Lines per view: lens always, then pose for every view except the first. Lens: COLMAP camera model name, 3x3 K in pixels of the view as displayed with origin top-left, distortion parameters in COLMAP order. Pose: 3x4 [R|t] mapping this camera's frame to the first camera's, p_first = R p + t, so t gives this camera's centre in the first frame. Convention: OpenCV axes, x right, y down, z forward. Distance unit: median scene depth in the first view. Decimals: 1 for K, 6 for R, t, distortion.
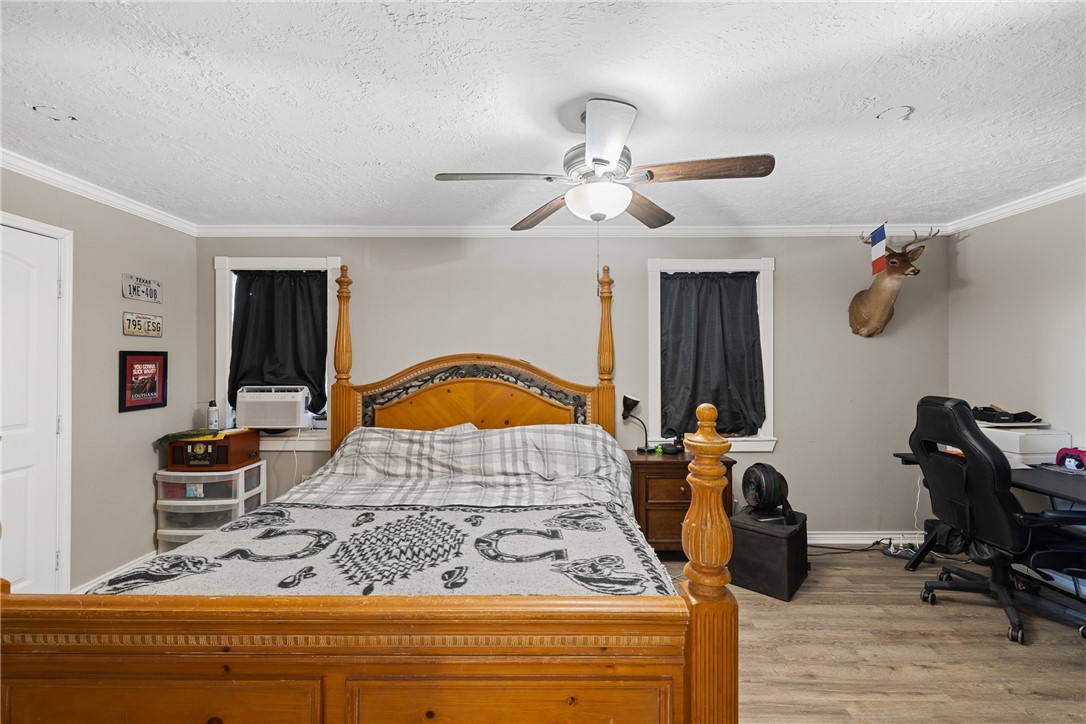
lens RADIAL K [[461.6, 0, 541.6], [0, 461.6, 362.7], [0, 0, 1]] dist [-0.000579, 0.000312]
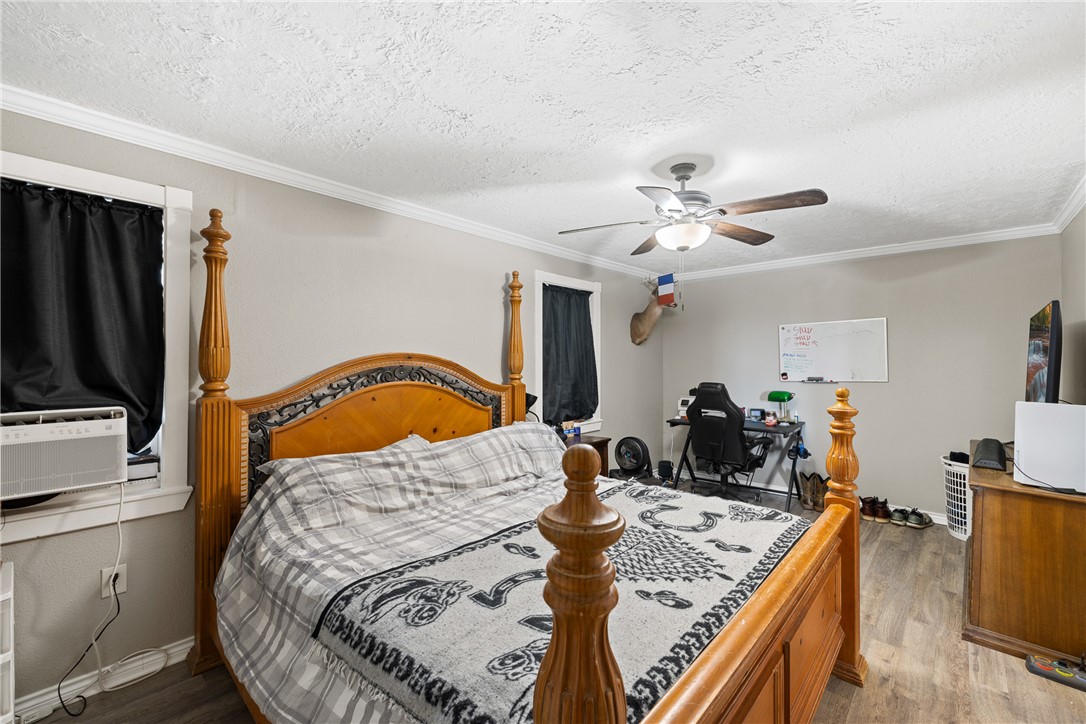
lens RADIAL K [[461.6, 0, 541.6], [0, 461.6, 362.7], [0, 0, 1]] dist [-0.000579, 0.000312]
pose [[0.664066, -0.003894, 0.747664, -0.681082], [0.001535, 0.999991, 0.003845, -0.004819], [-0.747673, -0.001406, 0.664066, 0.282972]]
